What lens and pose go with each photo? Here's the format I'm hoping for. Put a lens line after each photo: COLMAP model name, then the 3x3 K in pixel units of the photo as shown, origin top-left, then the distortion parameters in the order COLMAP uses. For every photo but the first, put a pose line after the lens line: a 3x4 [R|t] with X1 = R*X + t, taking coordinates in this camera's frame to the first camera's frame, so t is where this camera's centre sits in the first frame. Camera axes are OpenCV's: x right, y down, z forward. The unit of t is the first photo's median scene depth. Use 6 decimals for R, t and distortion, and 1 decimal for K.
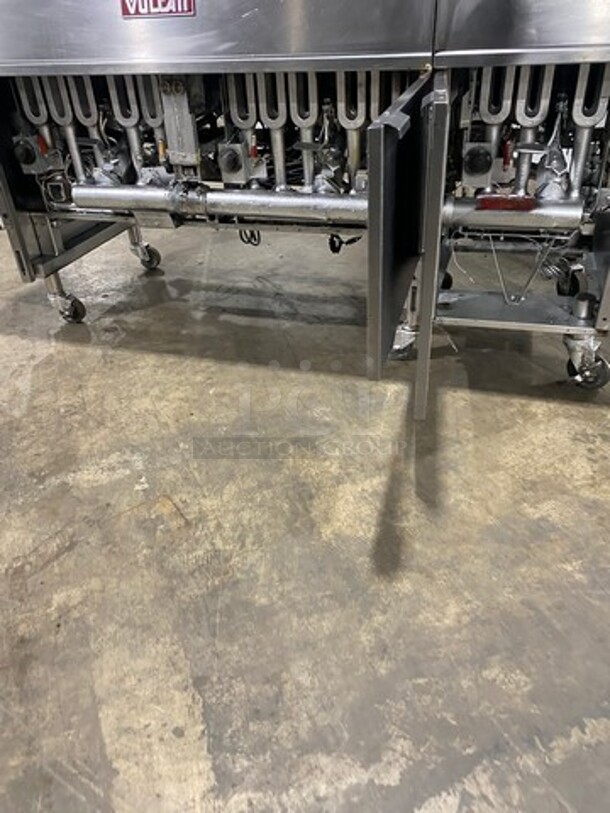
lens RADIAL K [[623.8, 0, 305.3], [0, 623.8, 402.6], [0, 0, 1]] dist [0.026663, -0.019158]
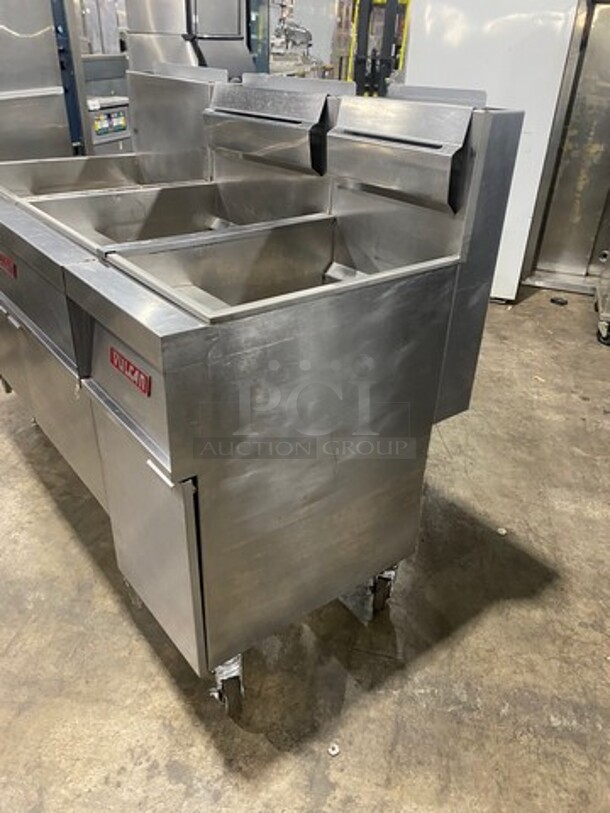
lens RADIAL K [[623.8, 0, 288.2], [0, 623.8, 409.2], [0, 0, 1]] dist [0.026663, -0.019158]
pose [[0.803506, 0.349058, -0.482221, 0.893100], [-0.364136, 0.929023, 0.065732, -0.591700], [0.470939, 0.122777, 0.873580, 0.146198]]
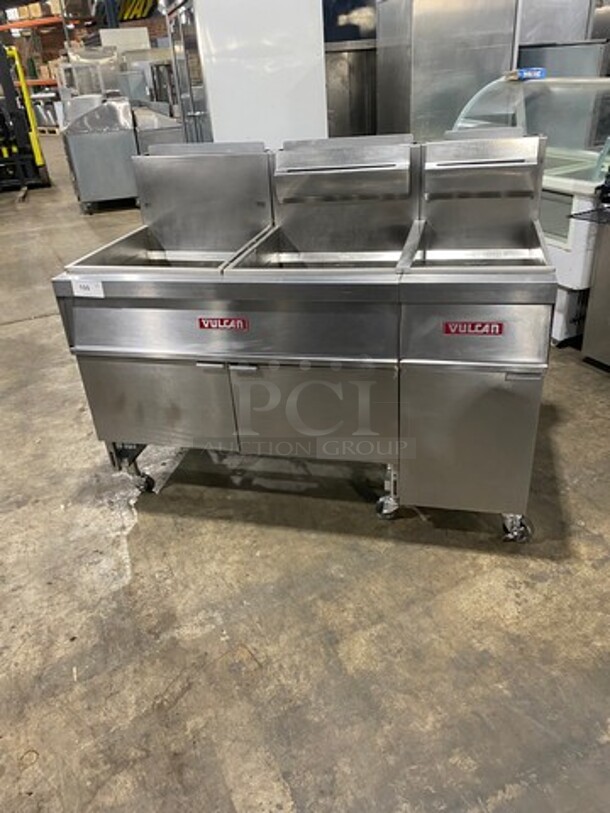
lens RADIAL K [[623.8, 0, 302.5], [0, 623.8, 403.9], [0, 0, 1]] dist [0.026663, -0.019158]
pose [[0.998684, -0.046106, 0.022474, -0.072475], [0.047596, 0.996339, -0.071015, -0.280776], [-0.019118, 0.071991, 0.997222, -0.500625]]
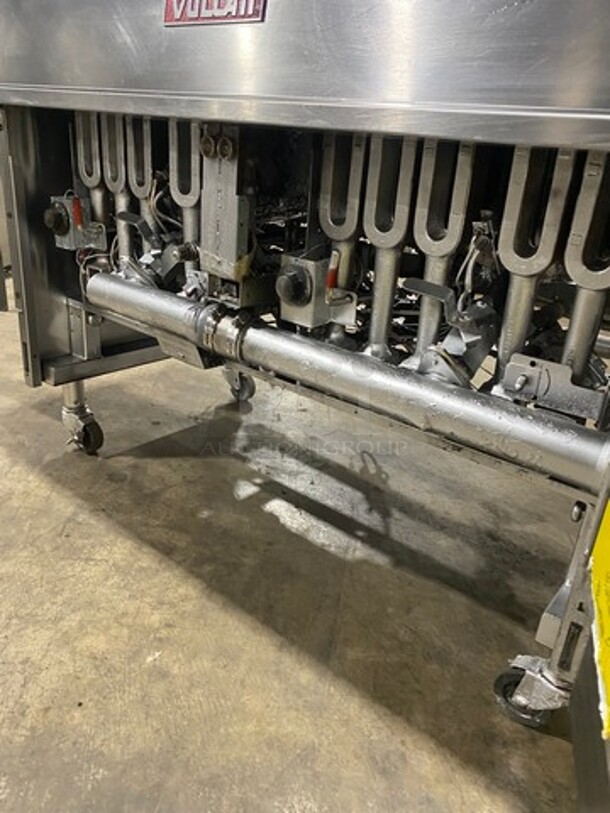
lens RADIAL K [[623.8, 0, 303.9], [0, 623.8, 406.0], [0, 0, 1]] dist [0.026663, -0.019158]
pose [[0.914027, 0.259152, -0.312080, 0.099174], [-0.310267, 0.942223, -0.126292, -0.223272], [0.261321, 0.212262, 0.941624, 0.513026]]
